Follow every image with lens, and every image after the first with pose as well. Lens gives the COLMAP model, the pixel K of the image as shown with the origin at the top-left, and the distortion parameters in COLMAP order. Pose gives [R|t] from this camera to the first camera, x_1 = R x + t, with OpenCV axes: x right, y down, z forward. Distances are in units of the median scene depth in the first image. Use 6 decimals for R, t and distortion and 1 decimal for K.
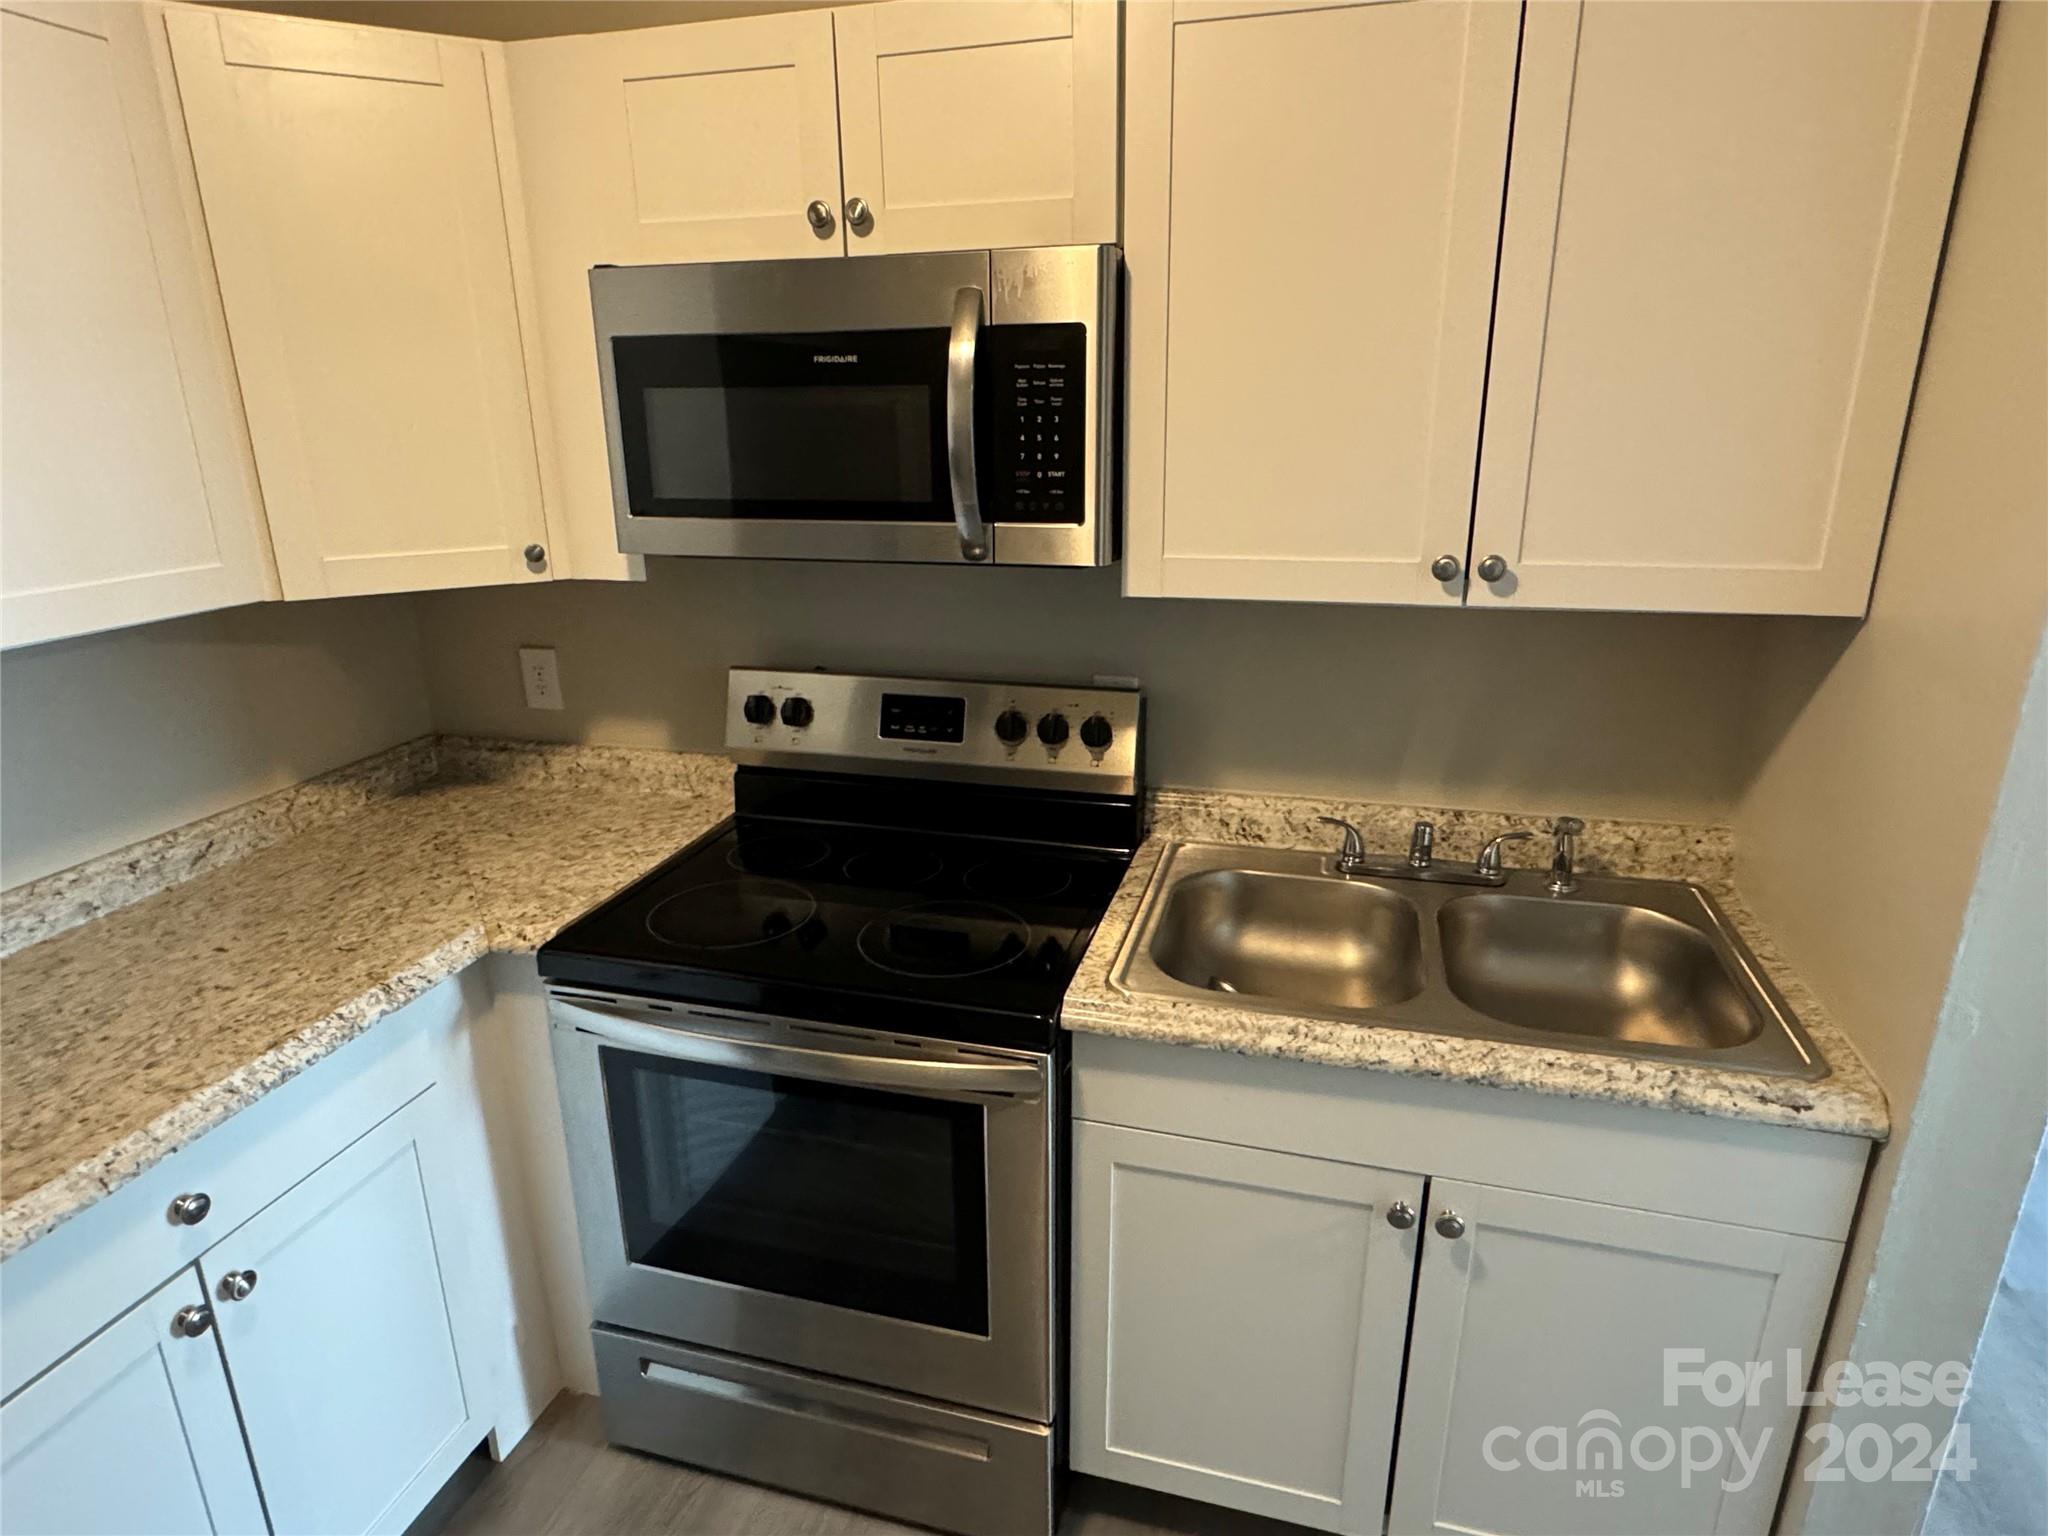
lens RADIAL K [[1157.3, 0, 1023.1], [0, 1157.3, 769.6], [0, 0, 1]] dist [0.000519, 0.000915]
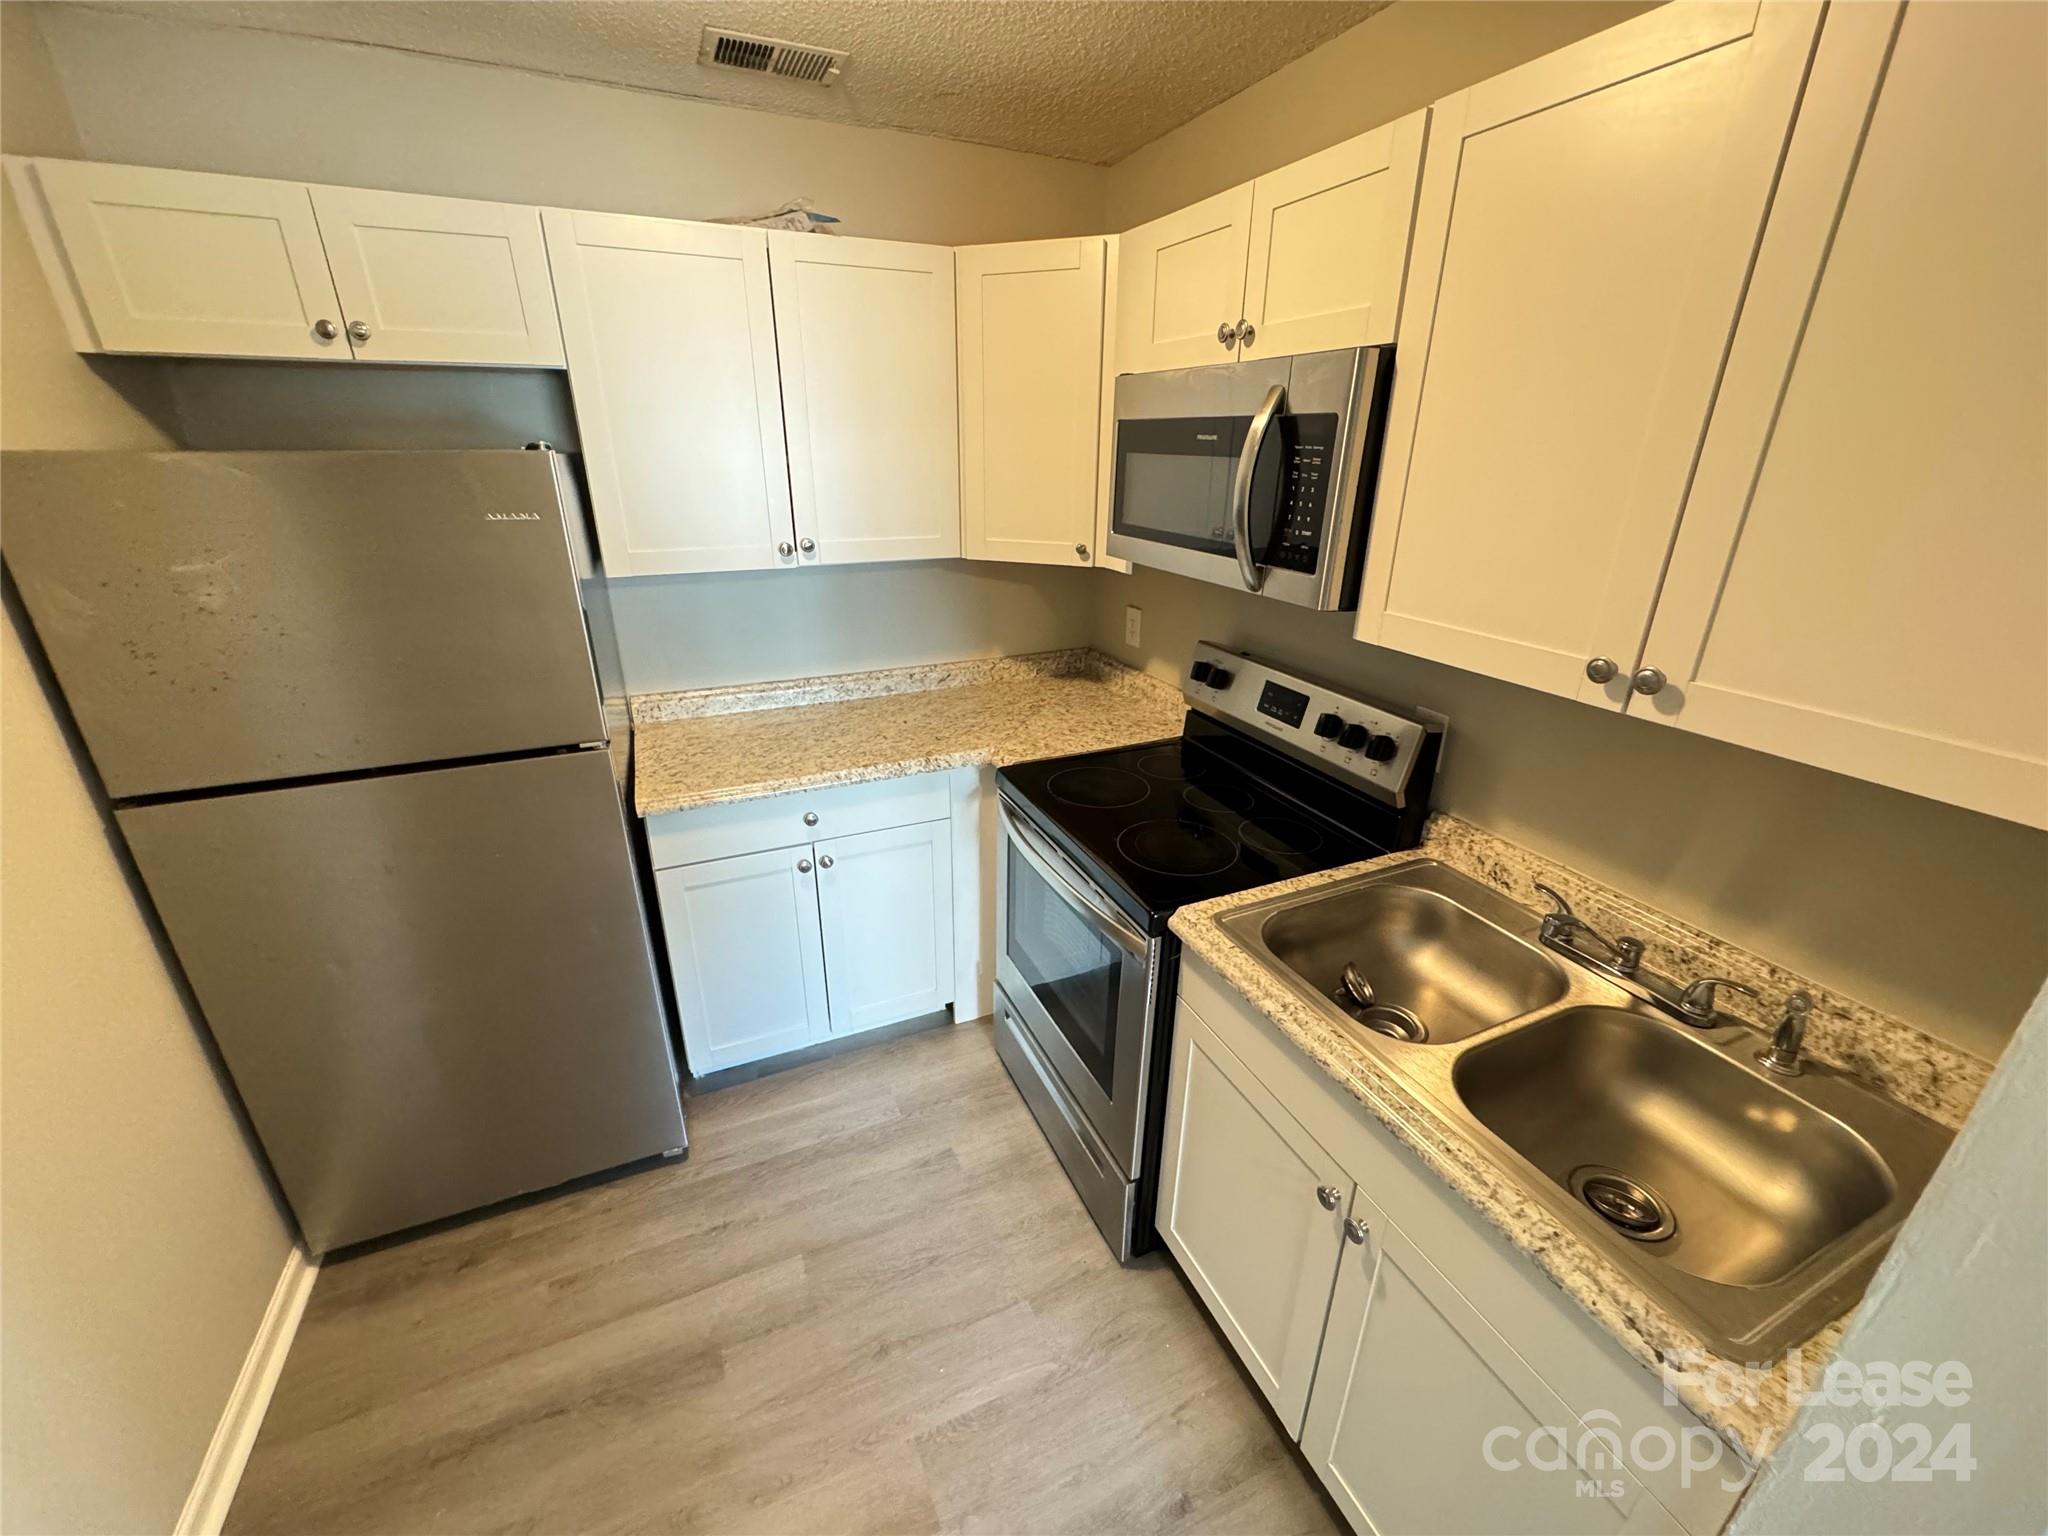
lens RADIAL K [[815.2, 0, 1027.5], [0, 815.2, 763.7], [0, 0, 1]] dist [0.002907, -0.000089]
pose [[0.640228, 0.300989, -0.706762, 0.461065], [-0.247485, 0.951805, 0.181158, -0.084752], [0.727227, 0.058931, 0.683863, 0.148325]]
